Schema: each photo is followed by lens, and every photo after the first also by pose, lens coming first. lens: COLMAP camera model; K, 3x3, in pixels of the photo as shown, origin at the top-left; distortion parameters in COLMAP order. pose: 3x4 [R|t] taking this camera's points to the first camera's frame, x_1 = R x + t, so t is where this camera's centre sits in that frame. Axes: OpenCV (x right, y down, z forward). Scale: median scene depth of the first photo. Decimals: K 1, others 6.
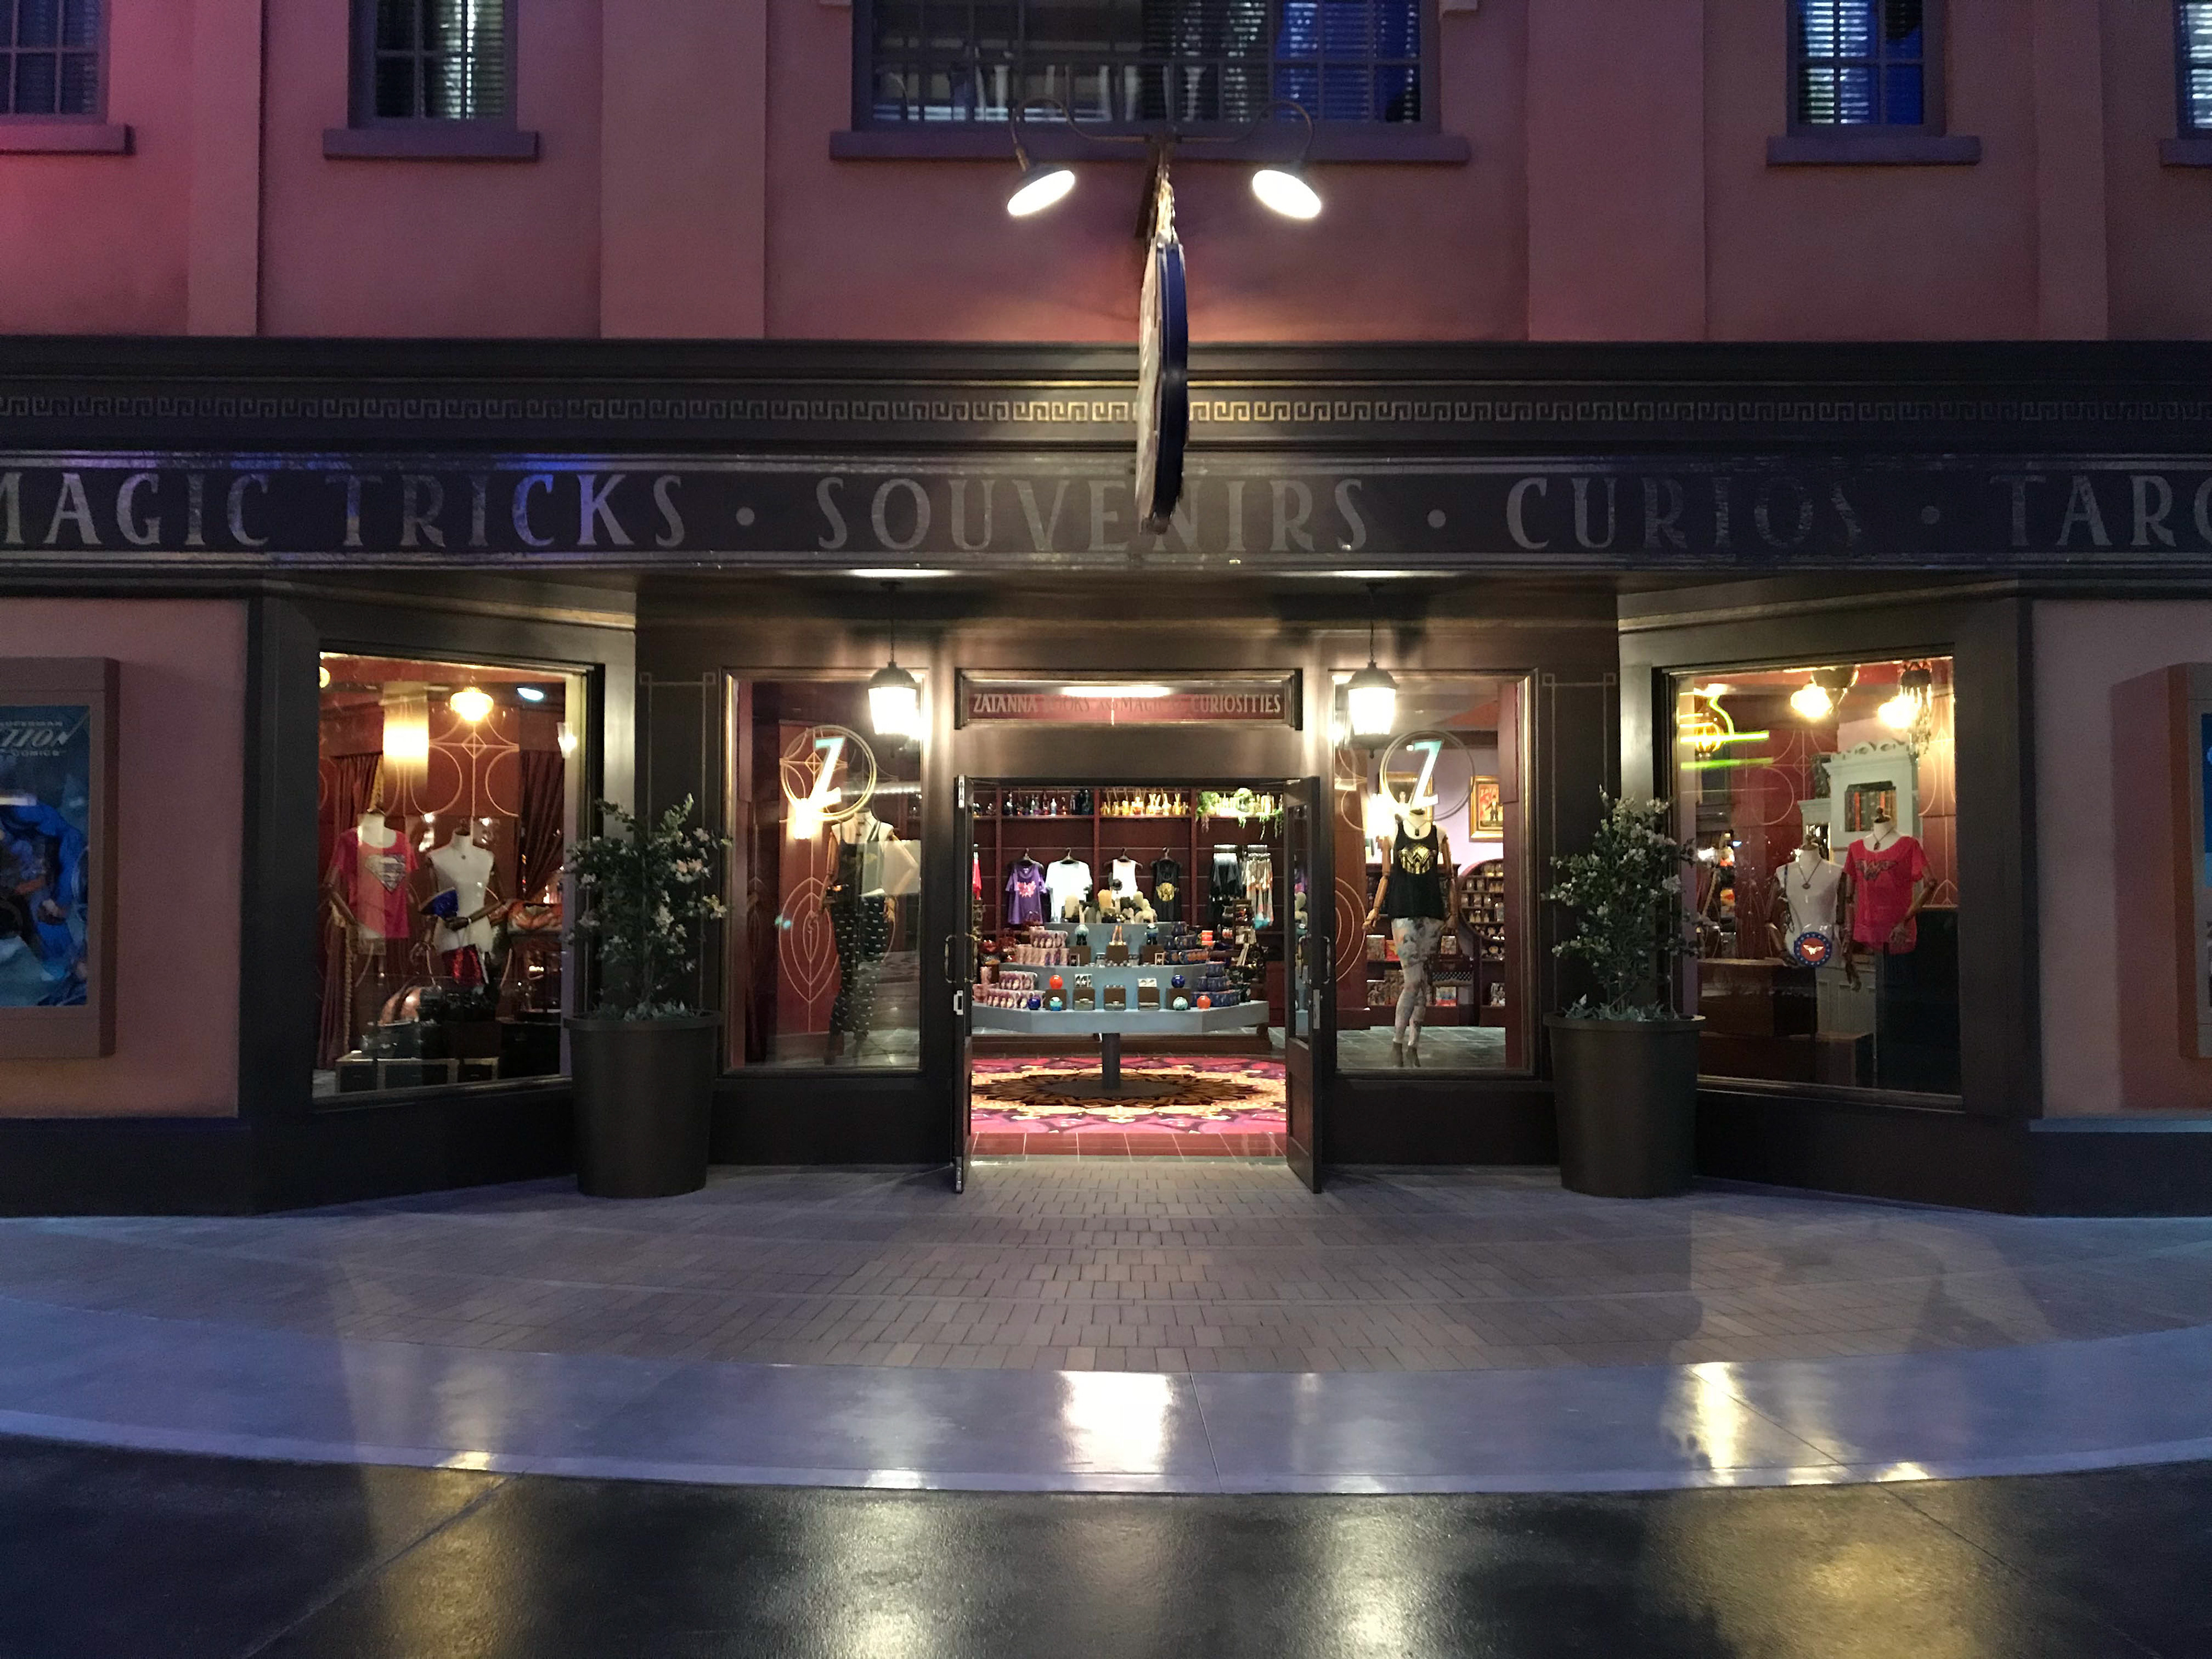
lens RADIAL K [[1824.9, 0, 1034.8], [0, 1824.9, 775.3], [0, 0, 1]] dist [0.062620, -0.122205]
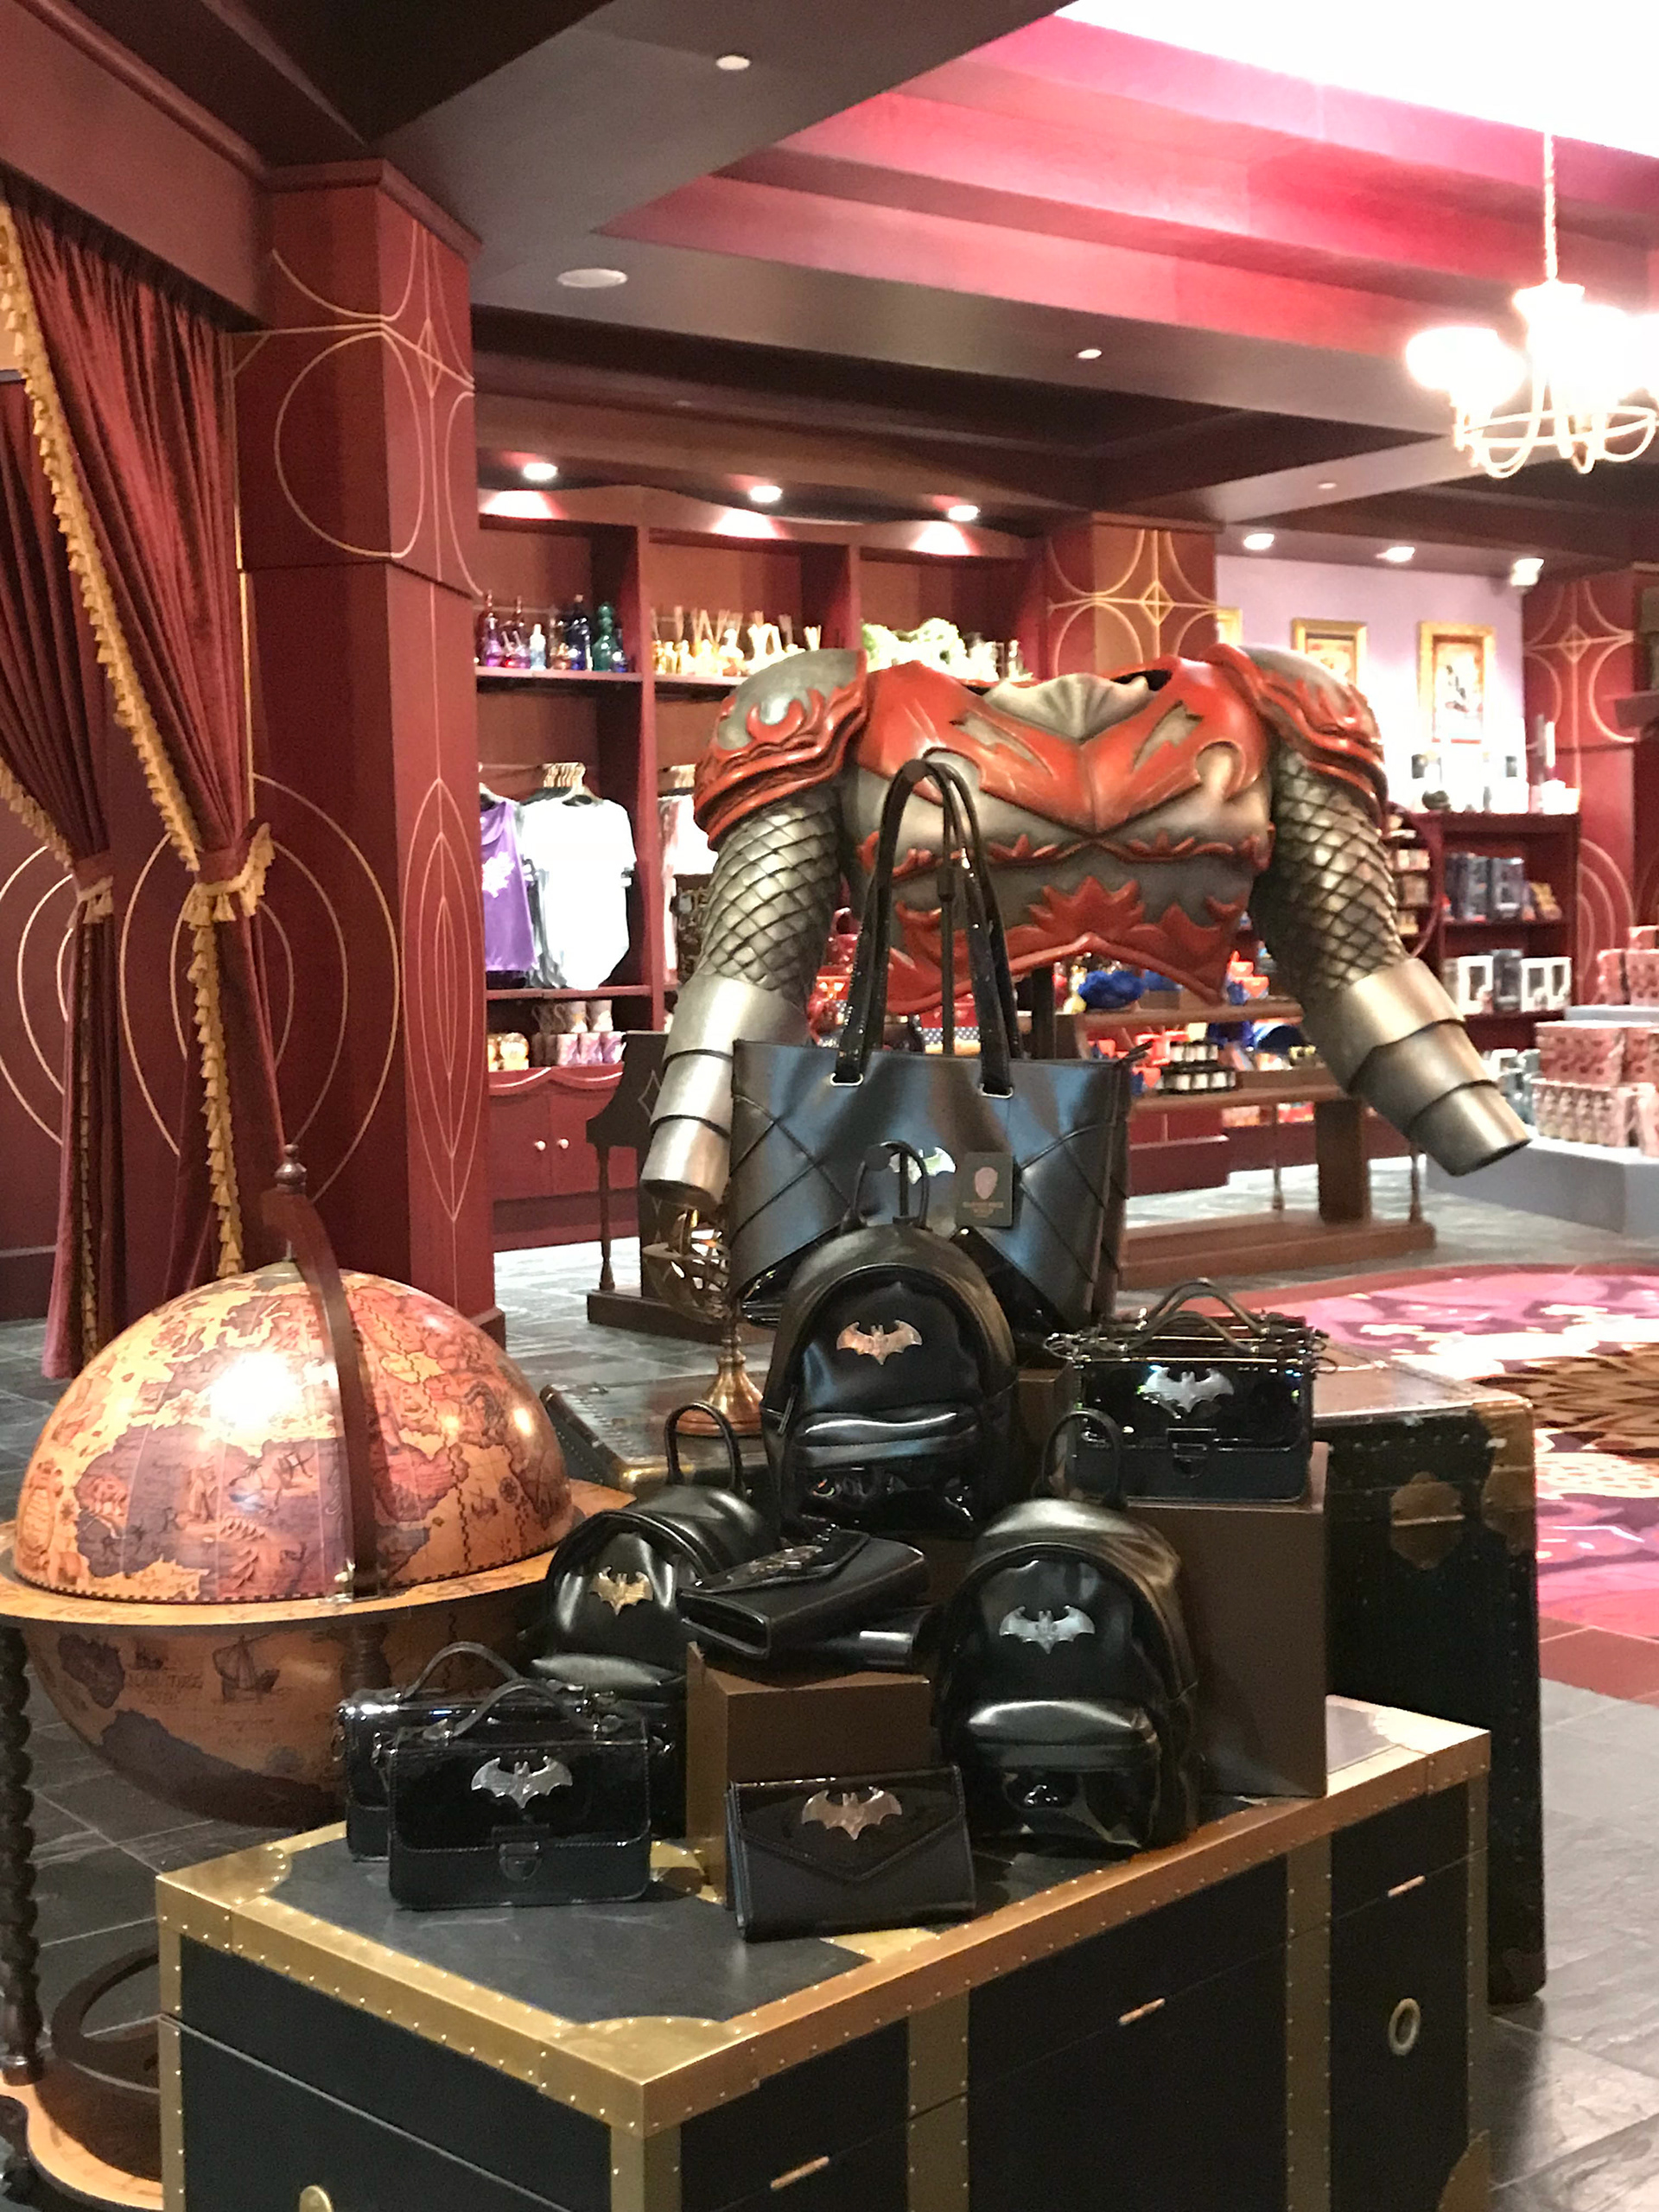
lens RADIAL K [[2700.4, 0, 835.1], [0, 2700.4, 1054.8], [0, 0, 1]] dist [0.154305, -0.574385]
pose [[0.794587, -0.049453, 0.605133, -0.272900], [-0.001918, 0.996468, 0.083953, 0.052866], [-0.607147, -0.067868, 0.791686, 0.535438]]
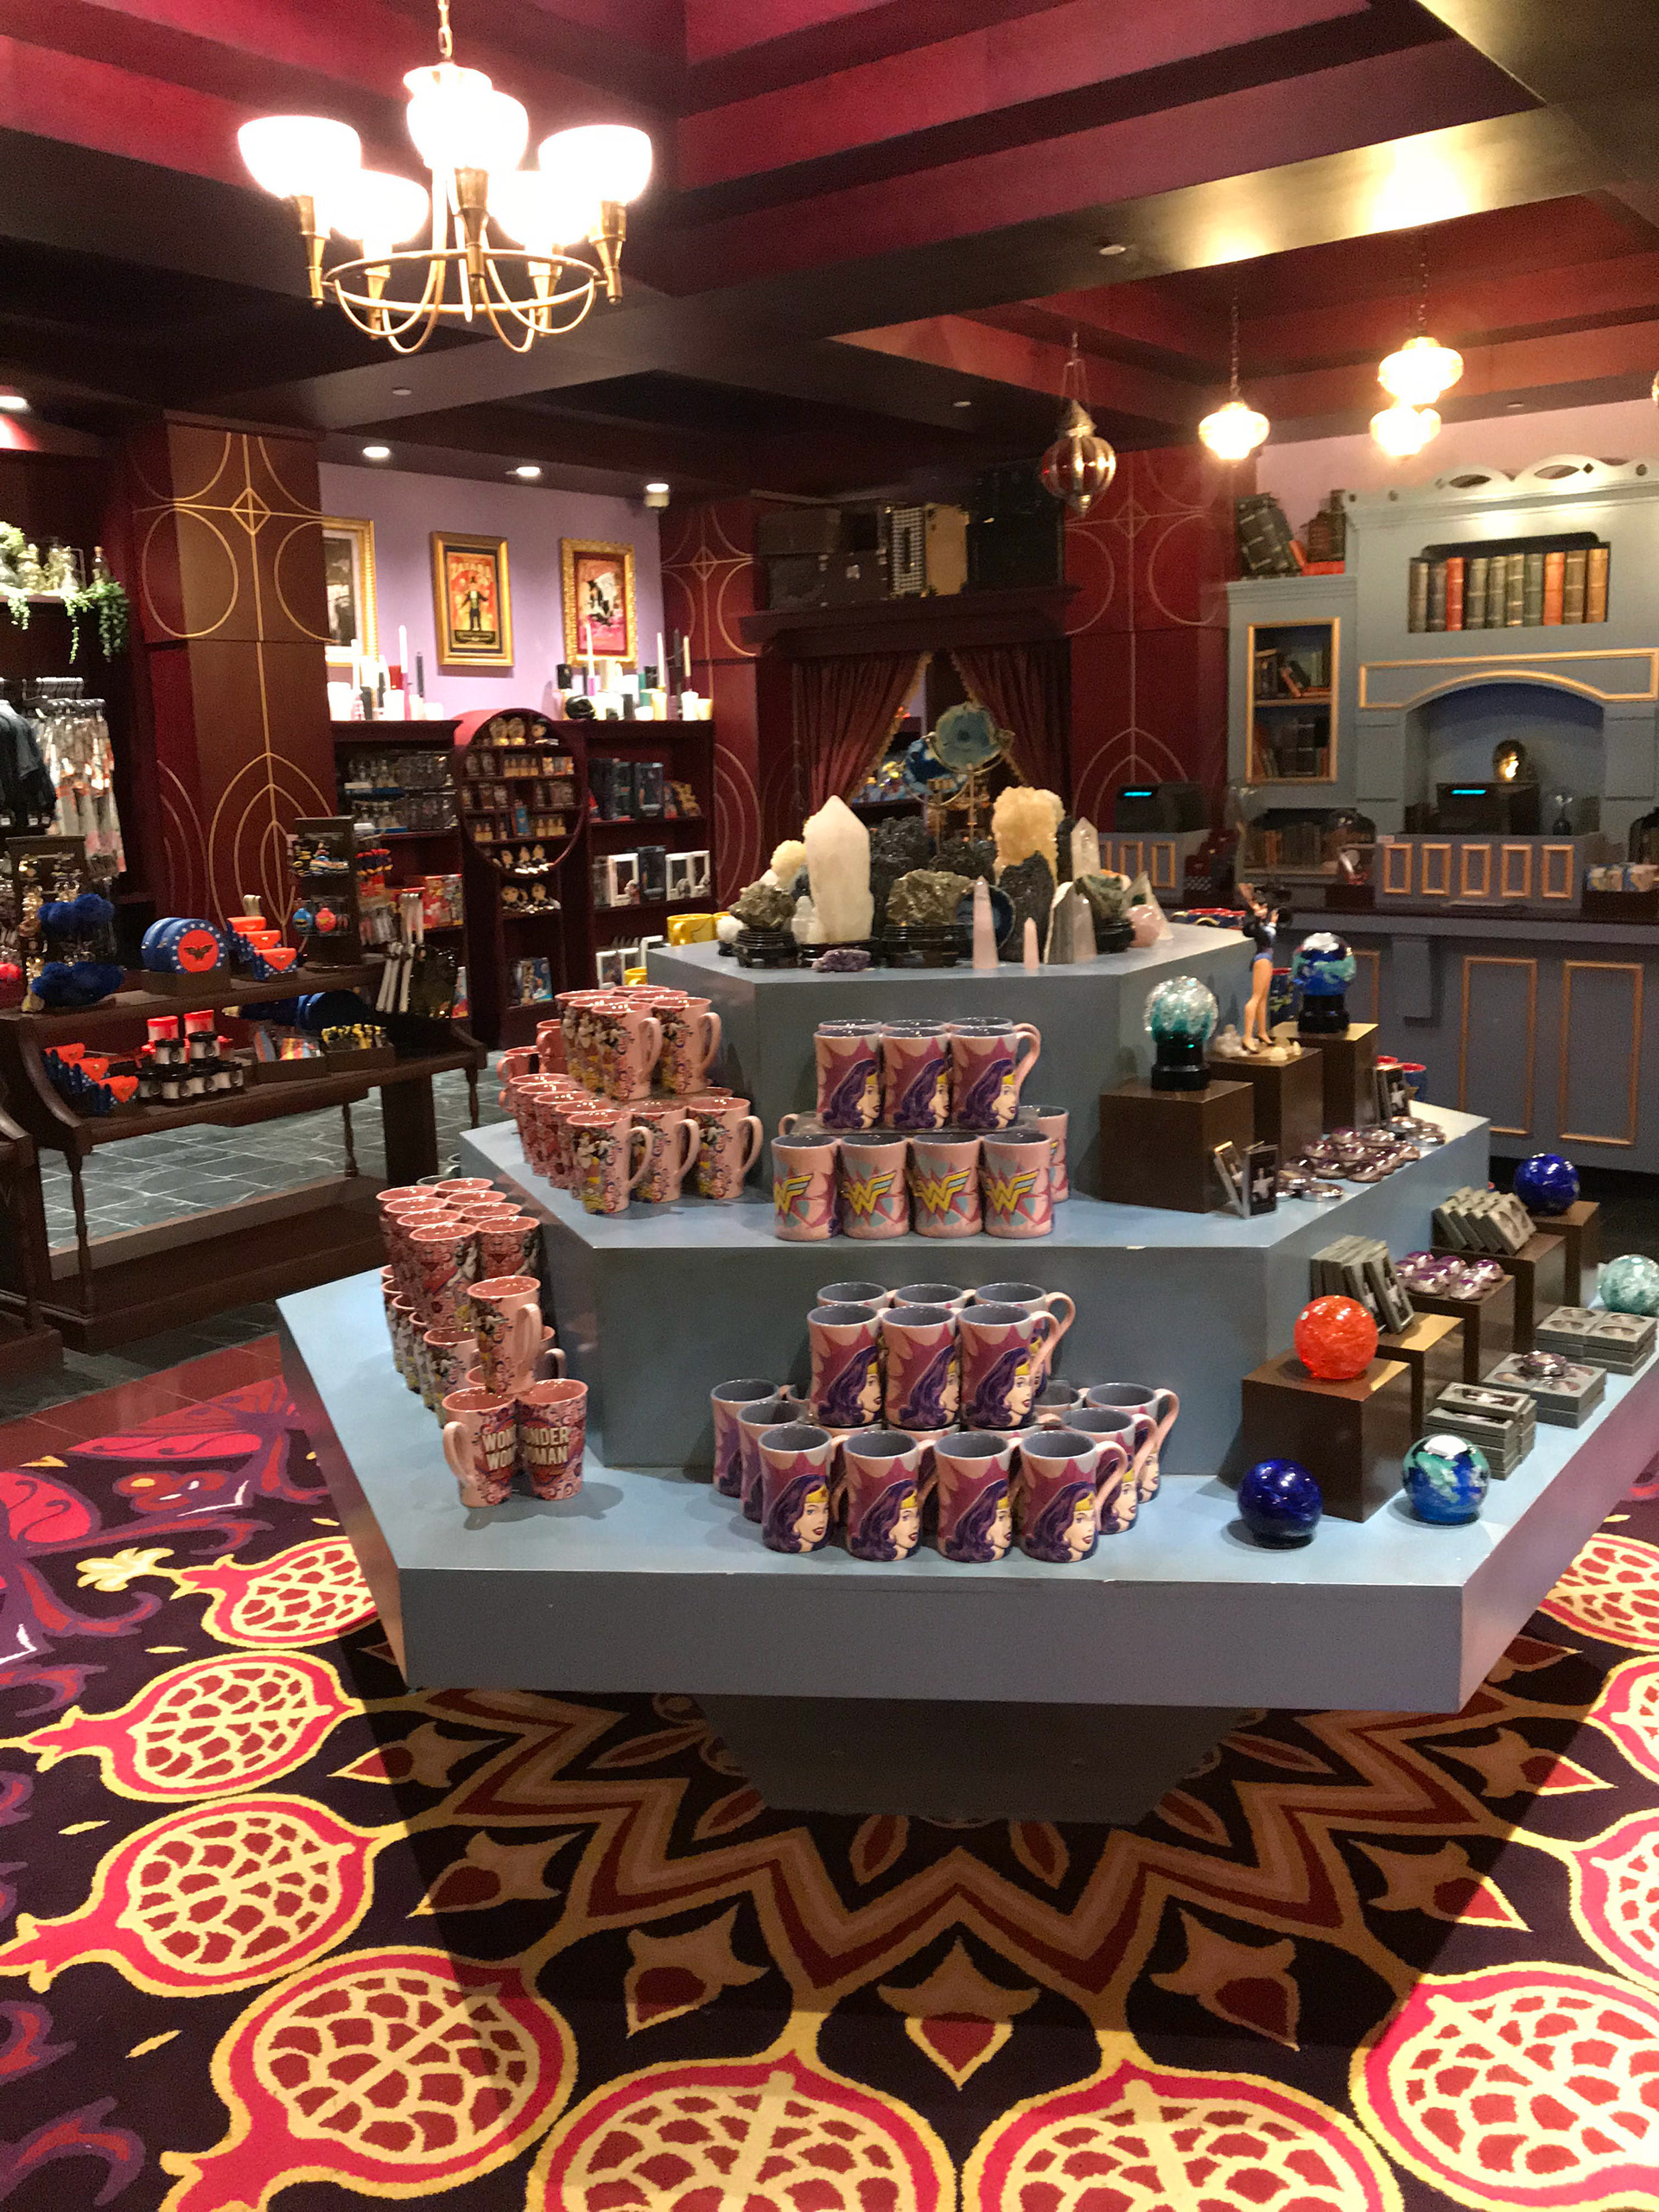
lens RADIAL K [[1824.9, 0, 833.6], [0, 1824.9, 1075.9], [0, 0, 1]] dist [0.062620, -0.122205]
pose [[0.598407, -0.165323, 0.783950, -0.097813], [-0.010588, 0.976762, 0.214066, 0.035700], [-0.801122, -0.136399, 0.582751, 0.631563]]
